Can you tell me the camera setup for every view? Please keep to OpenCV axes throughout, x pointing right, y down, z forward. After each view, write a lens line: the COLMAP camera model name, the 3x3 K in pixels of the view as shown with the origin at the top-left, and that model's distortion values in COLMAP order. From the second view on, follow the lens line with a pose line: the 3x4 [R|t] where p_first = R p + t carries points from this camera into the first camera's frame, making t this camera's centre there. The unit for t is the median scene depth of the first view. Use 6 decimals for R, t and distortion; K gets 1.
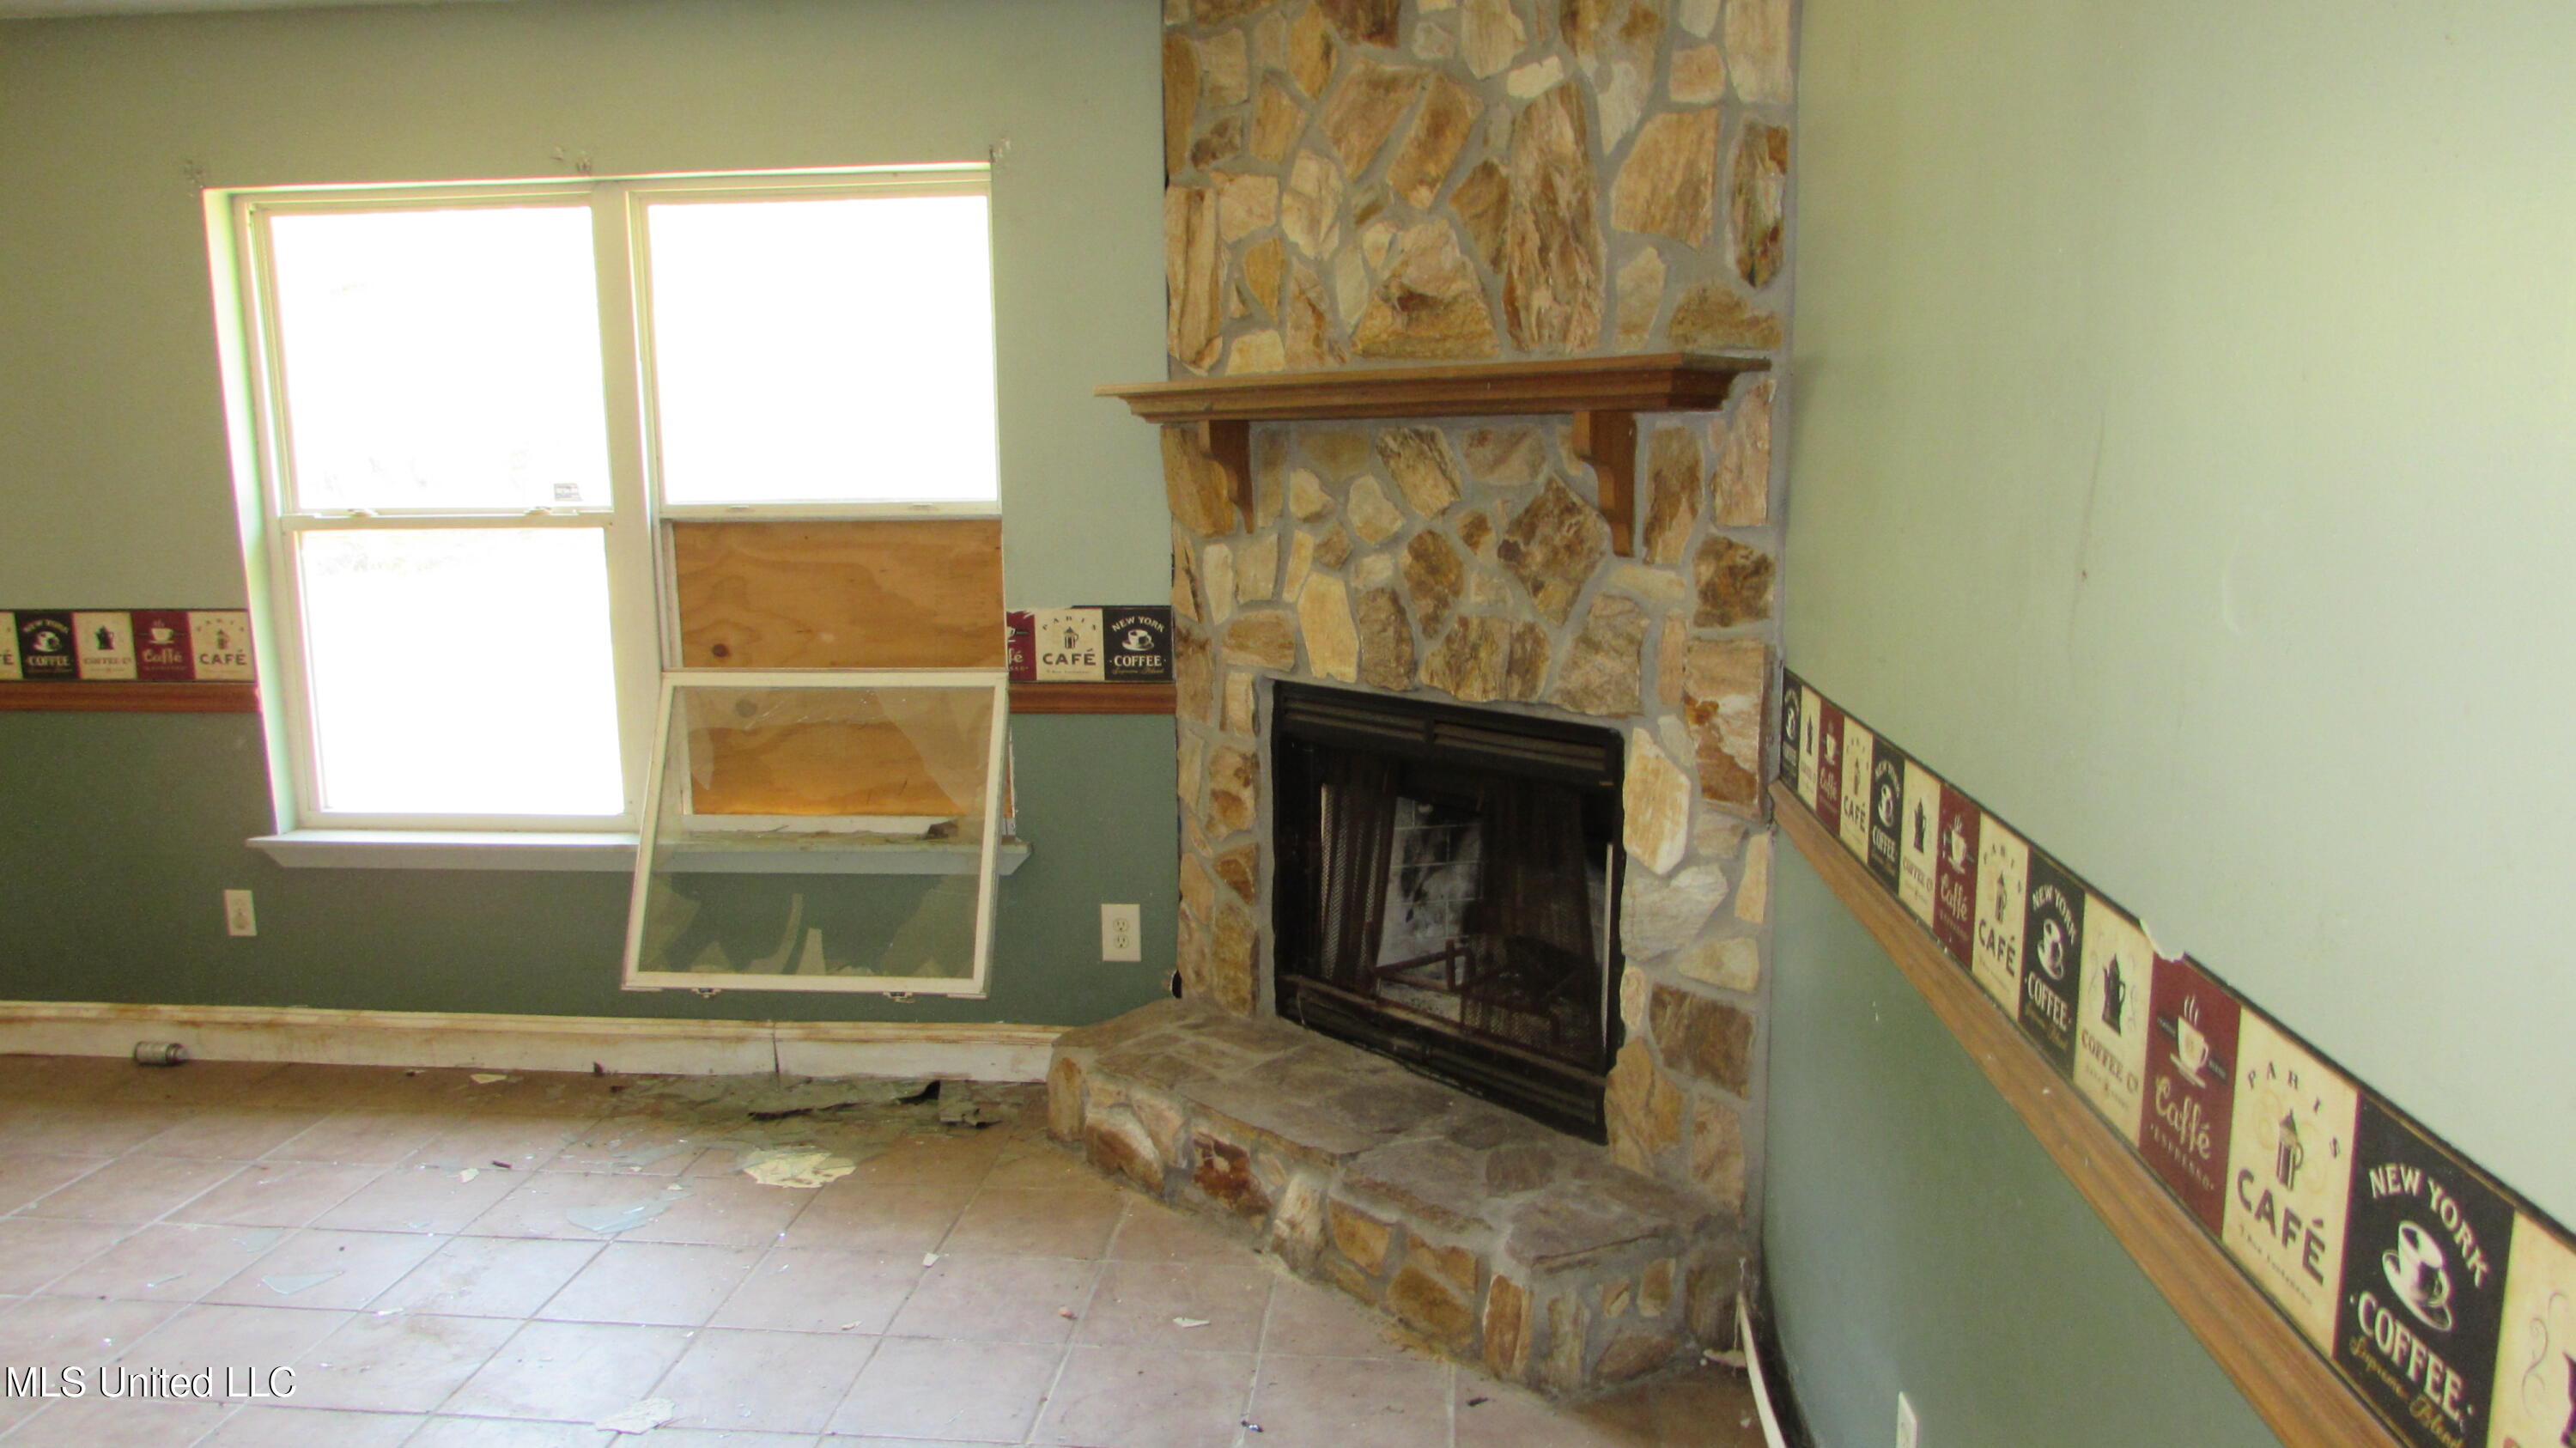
lens RADIAL K [[1791.7, 0, 1288.5], [0, 1791.7, 736.1], [0, 0, 1]] dist [-0.039640, 0.009763]
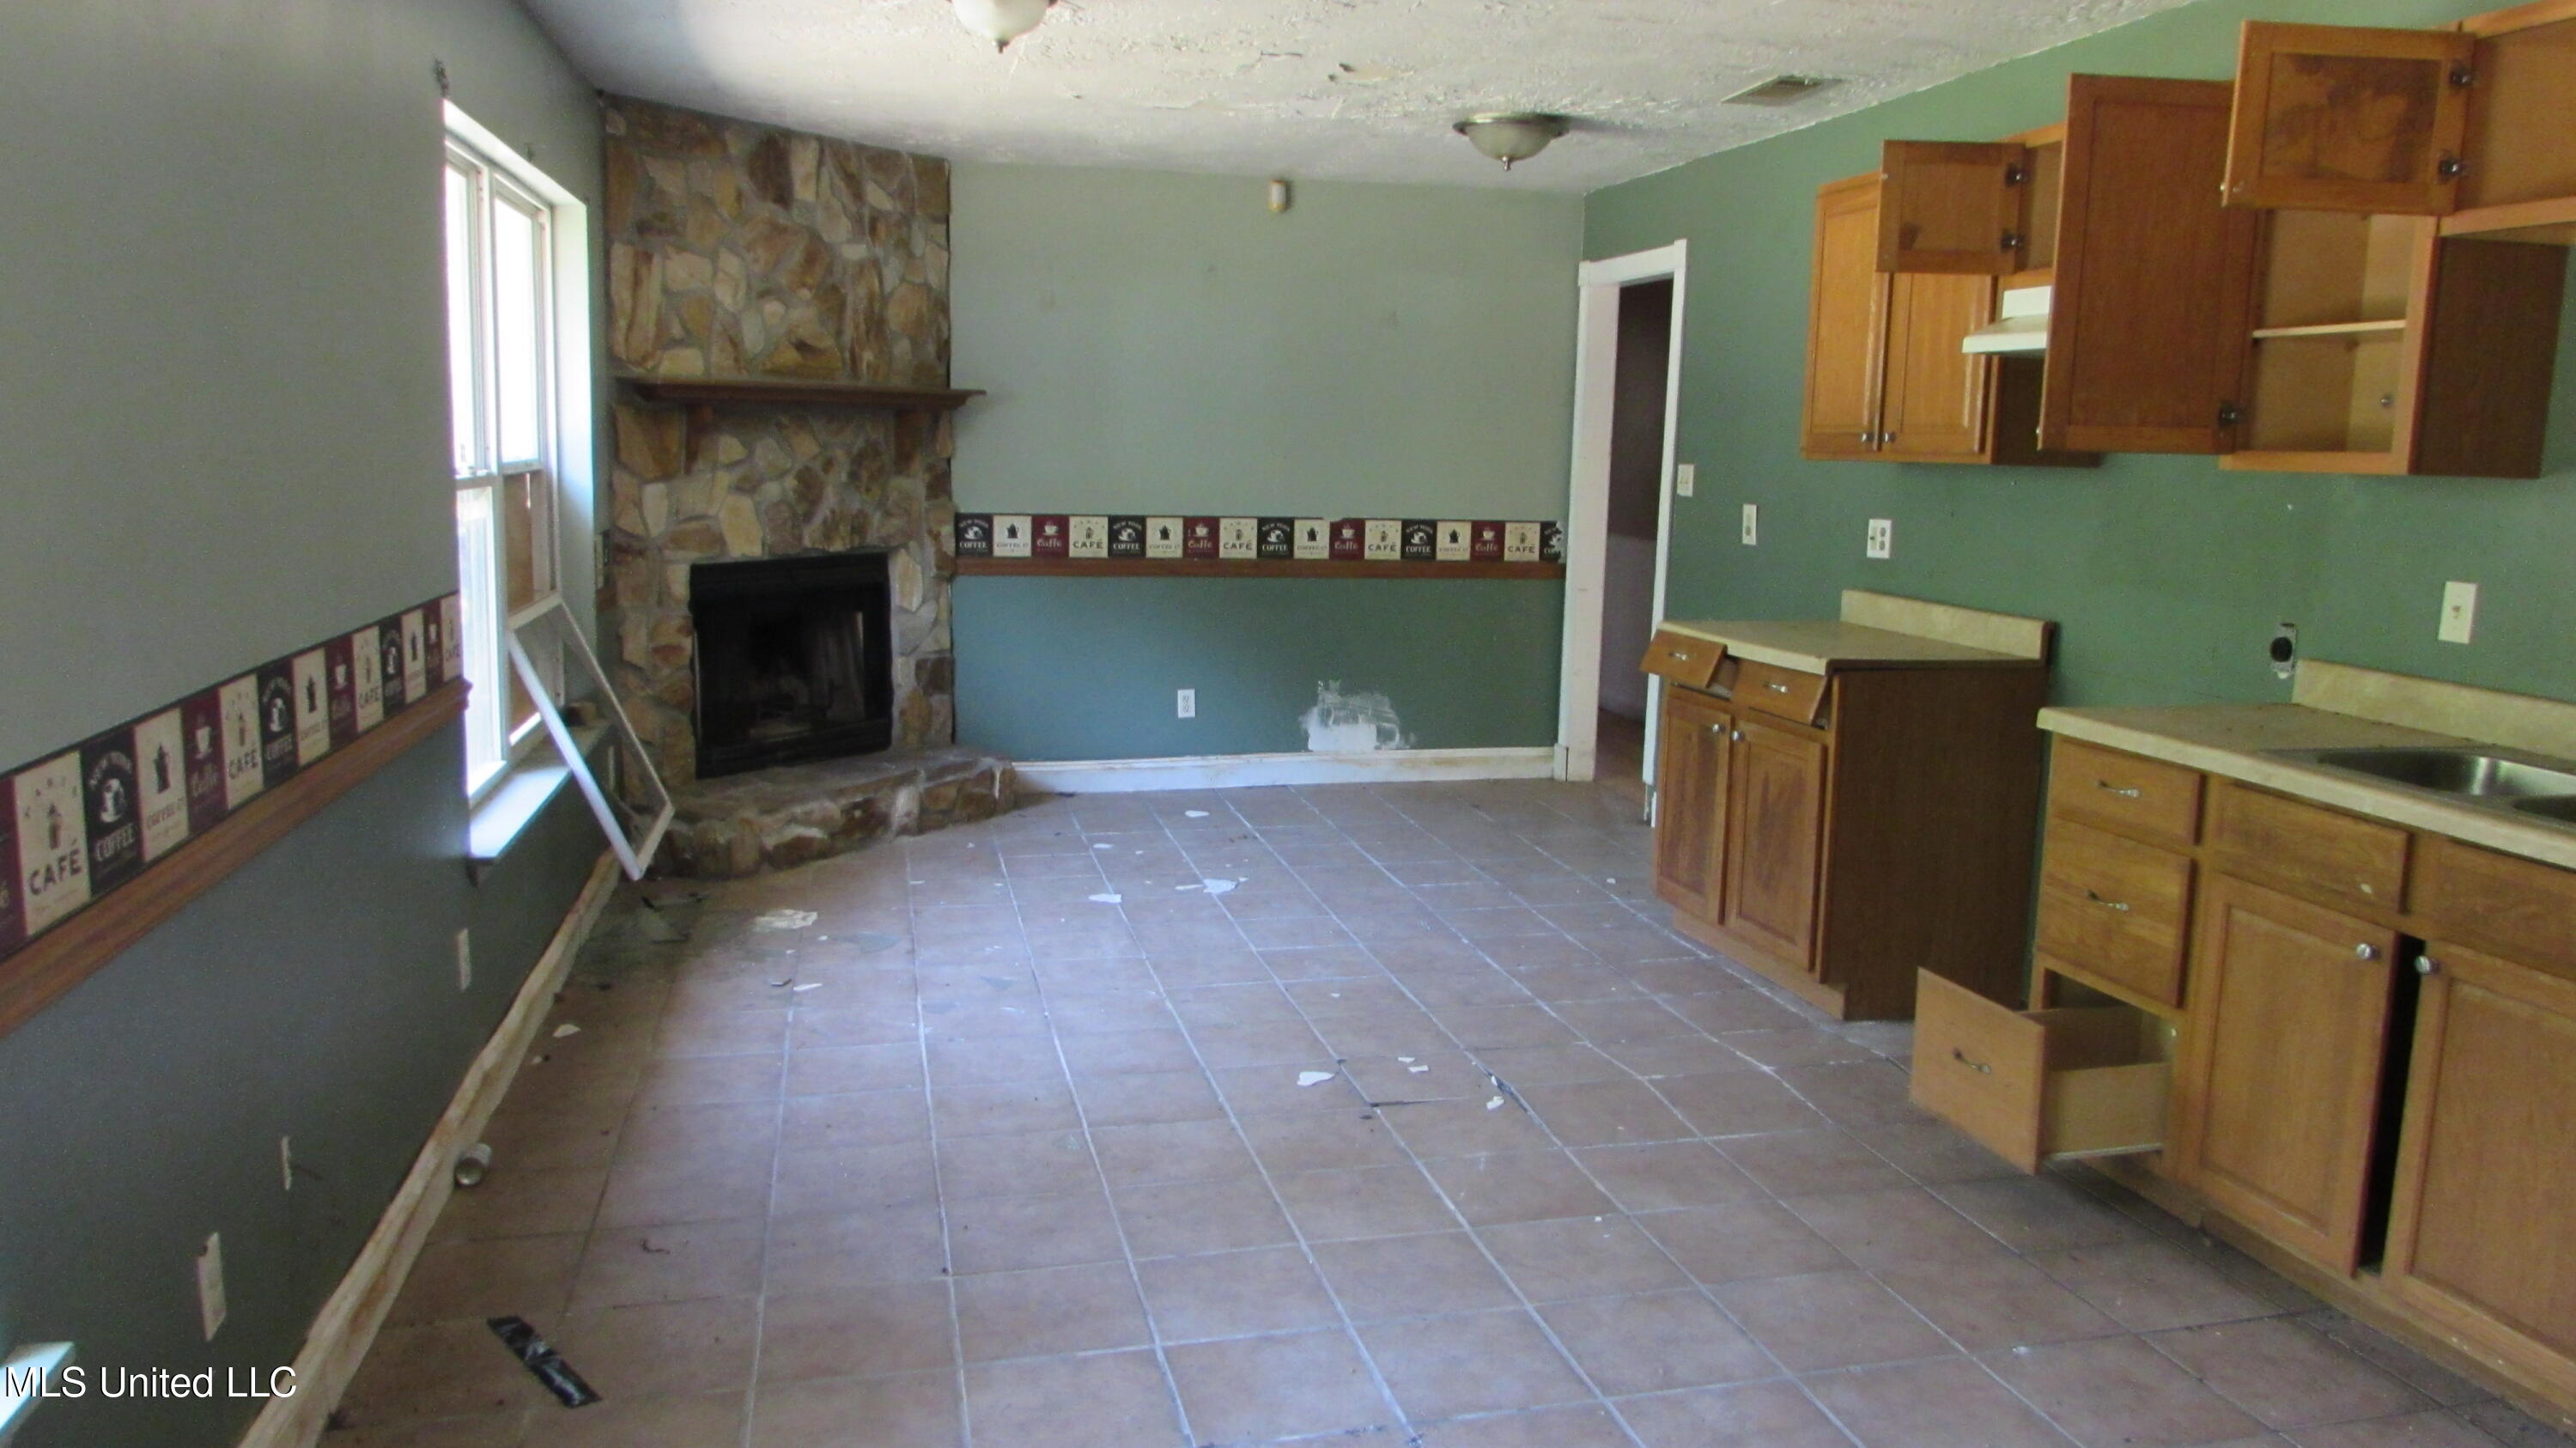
lens RADIAL K [[1791.7, 0, 1284.1], [0, 1791.7, 734.7], [0, 0, 1]] dist [-0.039640, 0.009763]
pose [[-0.301302, -0.157601, 0.940414, -1.662845], [0.134622, 0.969337, 0.205580, -0.139295], [-0.943978, 0.188542, -0.270847, 0.943210]]
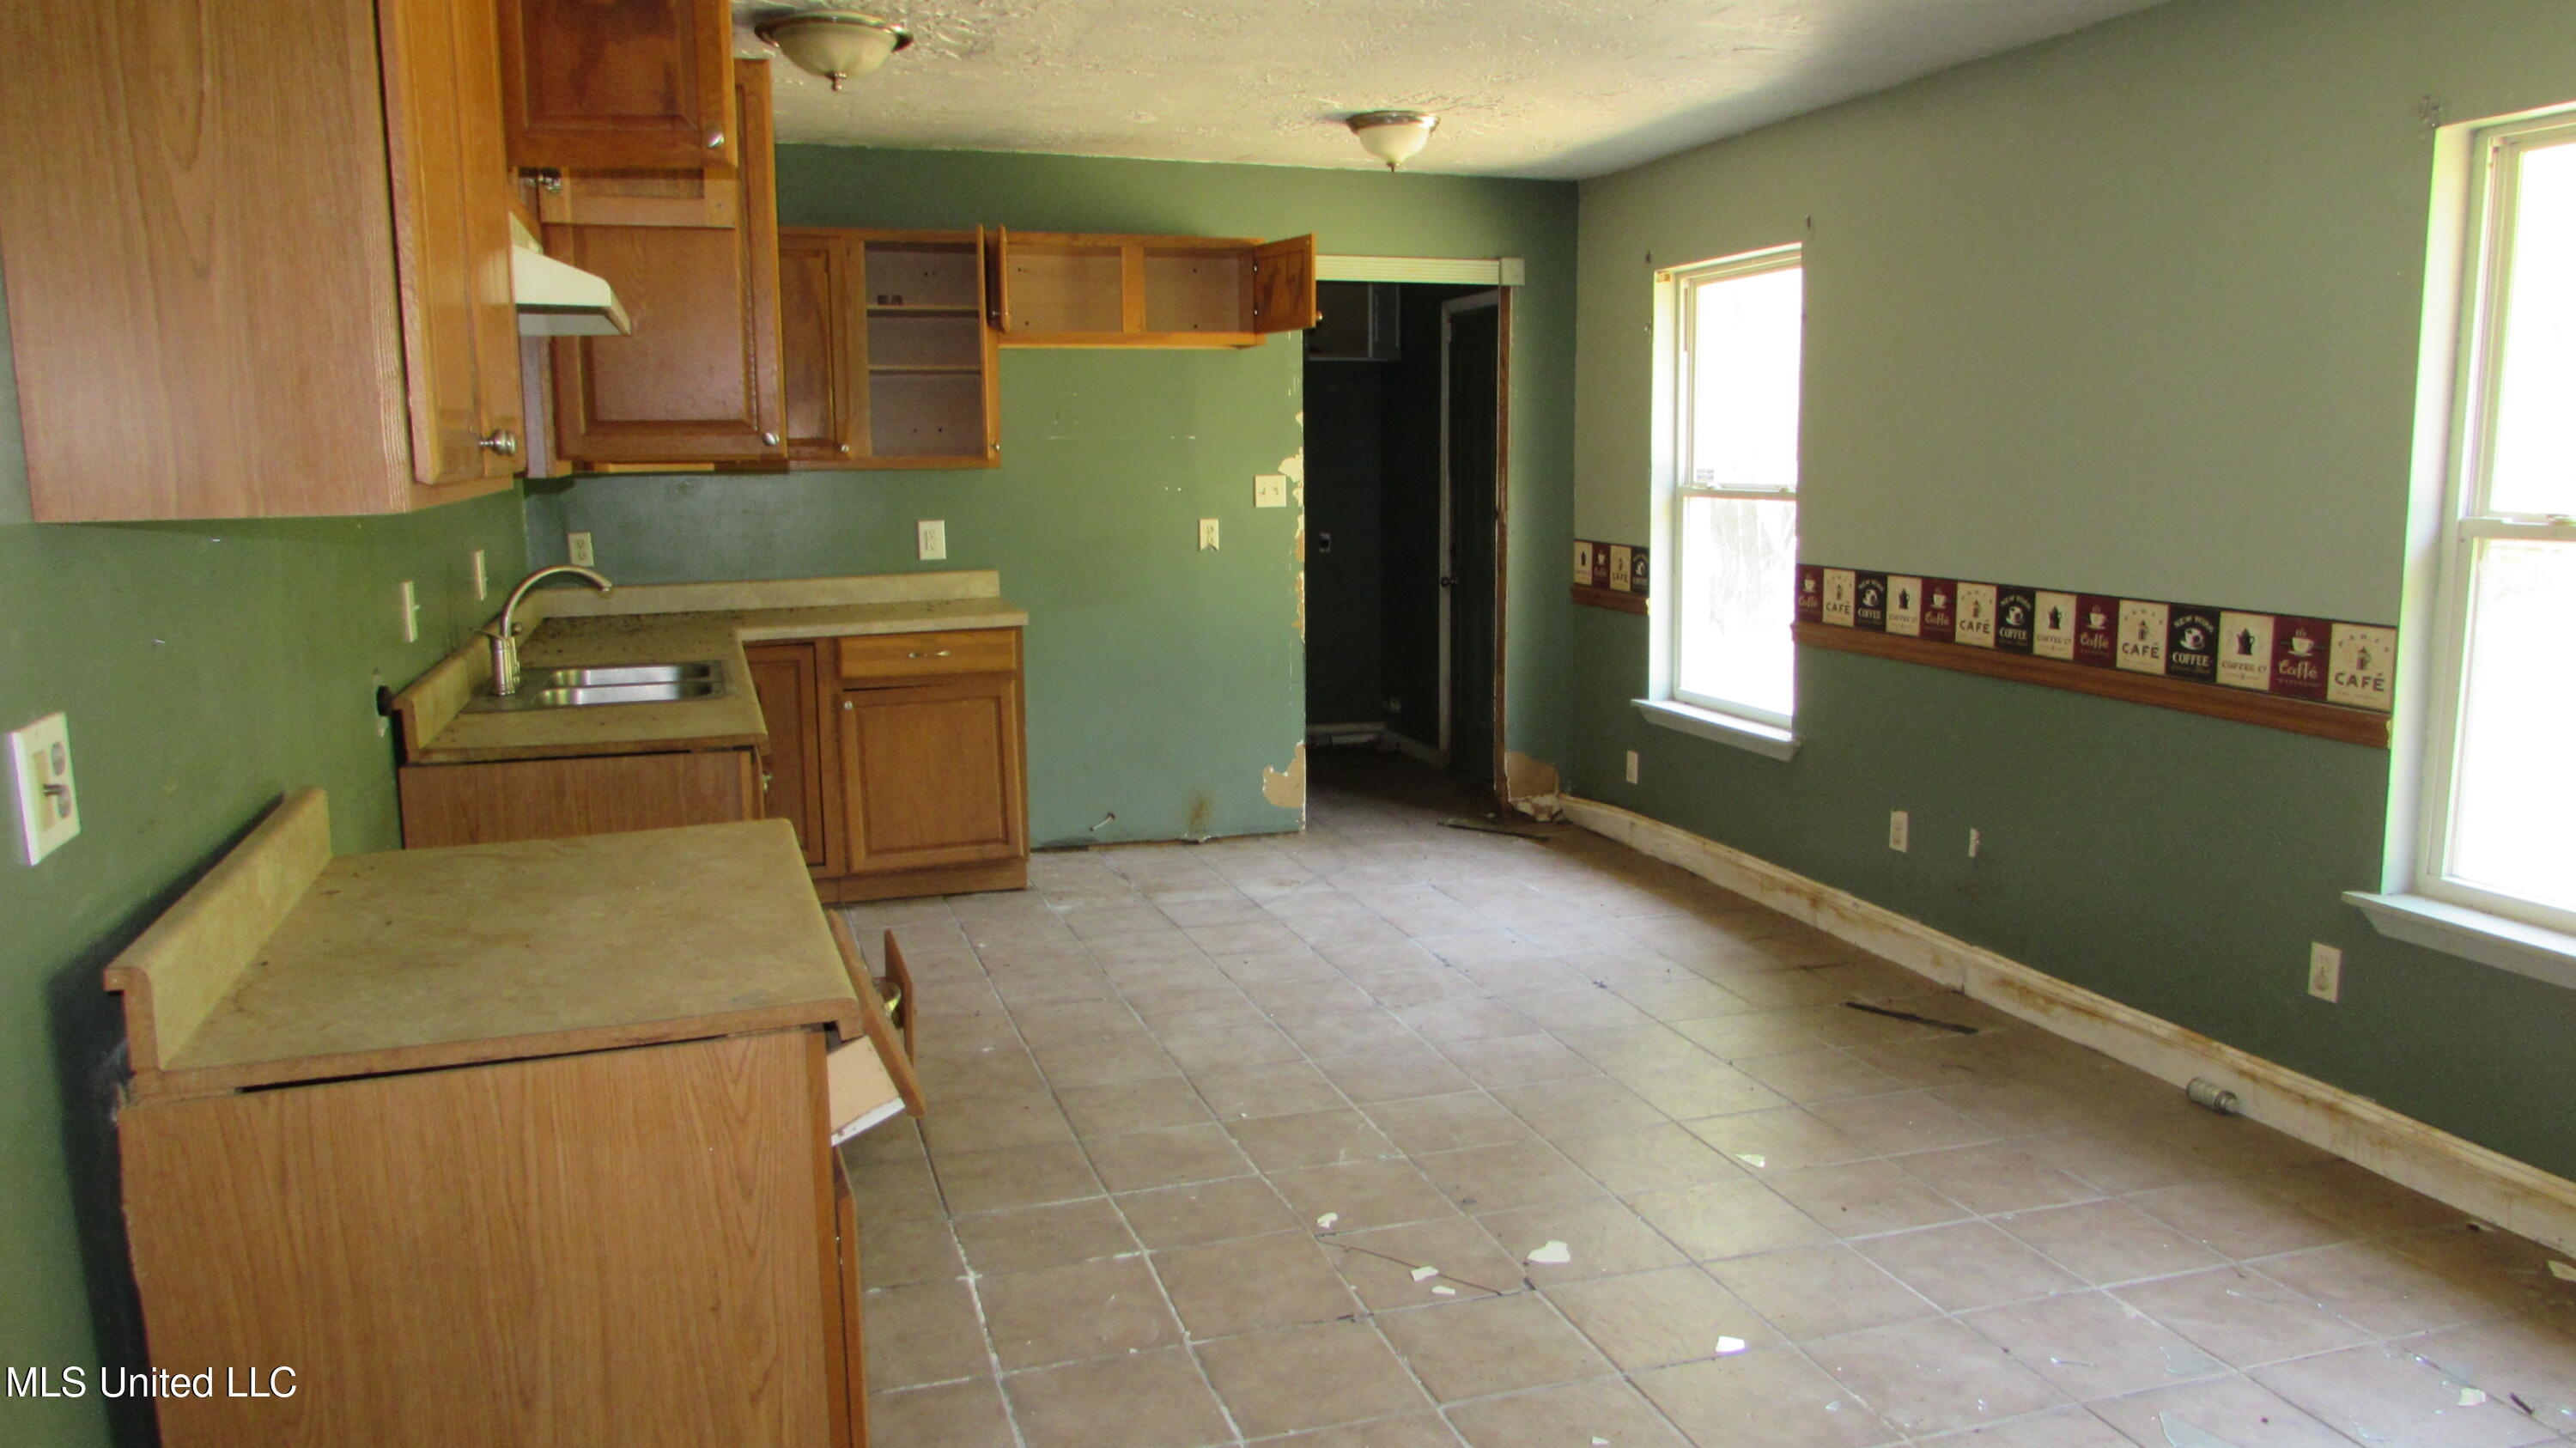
lens RADIAL K [[1791.7, 0, 1281.8], [0, 1791.7, 739.1], [0, 0, 1]] dist [-0.039640, 0.009763]
pose [[0.372200, 0.153251, -0.915413, -0.007543], [-0.145083, 0.983757, 0.105703, -0.033644], [0.916743, 0.093468, 0.388389, 0.206206]]
